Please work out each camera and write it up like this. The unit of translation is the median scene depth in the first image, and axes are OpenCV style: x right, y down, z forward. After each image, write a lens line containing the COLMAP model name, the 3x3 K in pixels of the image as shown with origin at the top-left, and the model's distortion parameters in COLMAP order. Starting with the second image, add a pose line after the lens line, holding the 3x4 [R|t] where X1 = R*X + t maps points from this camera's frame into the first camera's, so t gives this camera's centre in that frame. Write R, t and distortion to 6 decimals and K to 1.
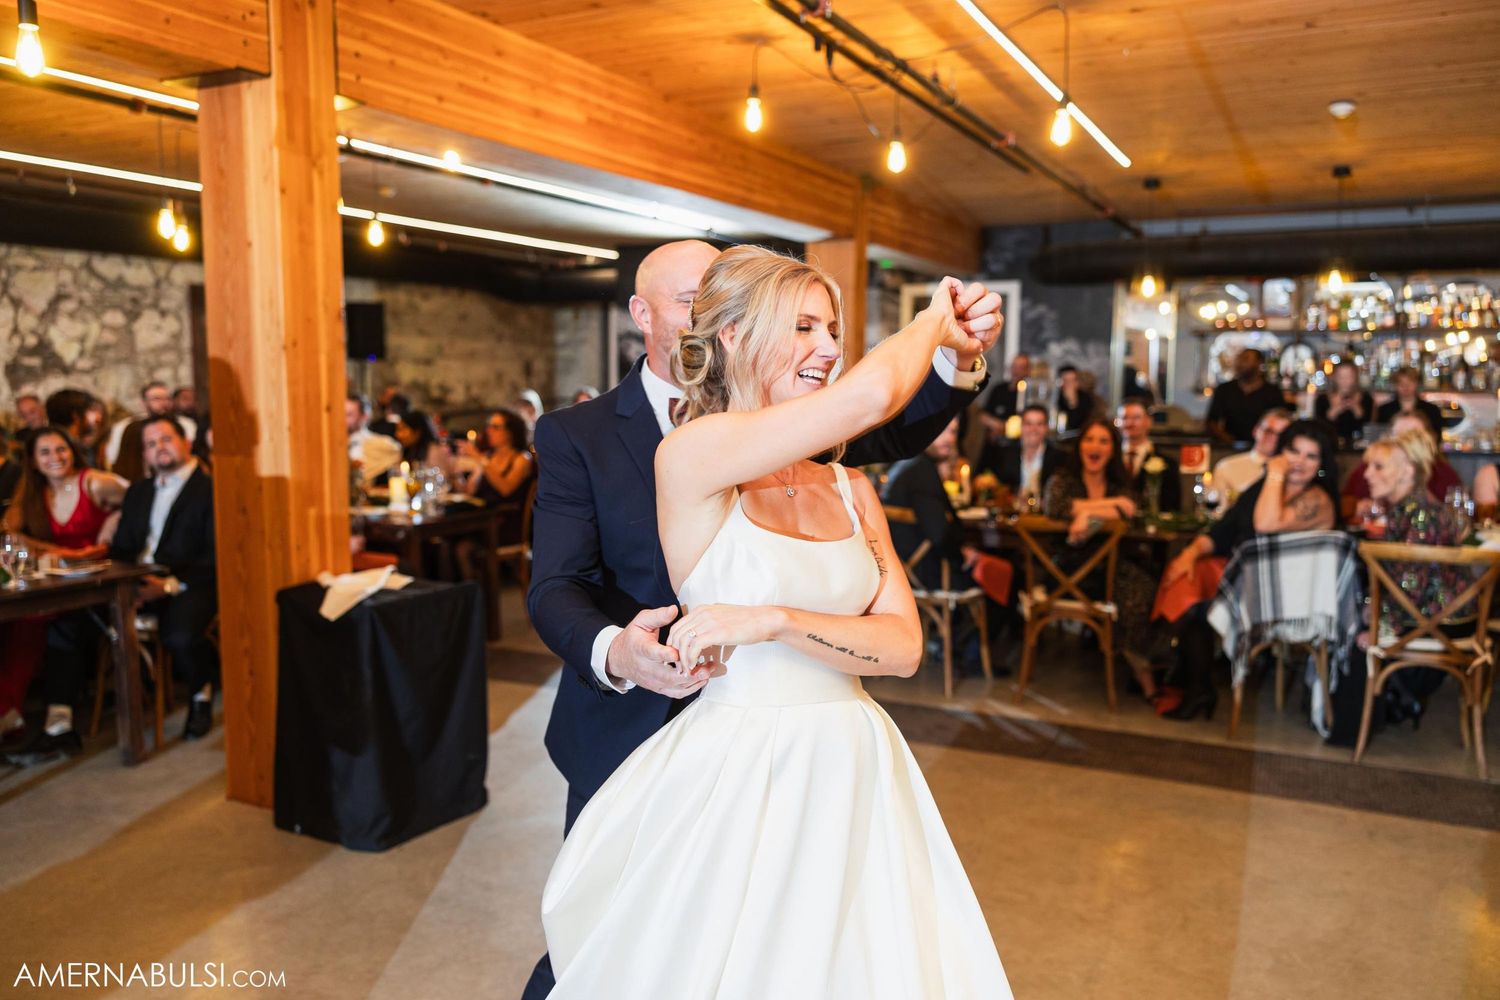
lens RADIAL K [[1158.0, 0, 743.5], [0, 1158.0, 505.7], [0, 0, 1]] dist [0.002398, 0.005459]
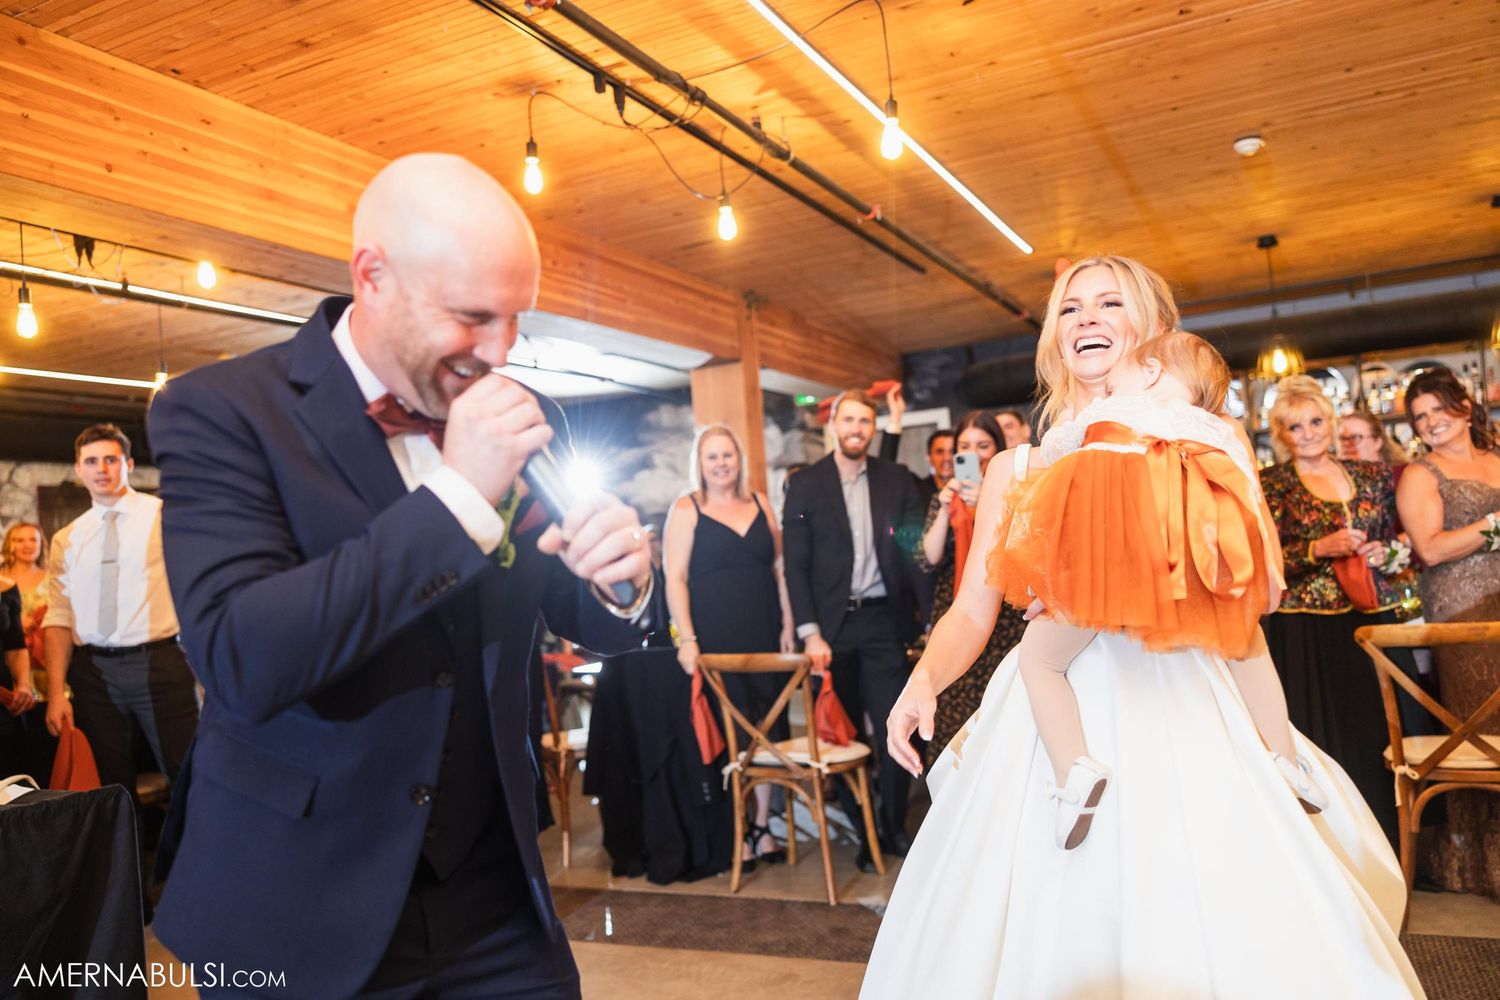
lens RADIAL K [[1158.0, 0, 741.7], [0, 1158.0, 495.0], [0, 0, 1]] dist [0.002398, 0.005459]
pose [[0.996208, -0.085788, 0.014470, 0.112678], [0.087000, 0.981799, -0.168823, 0.032972], [0.000276, 0.169441, 0.985540, 0.207509]]
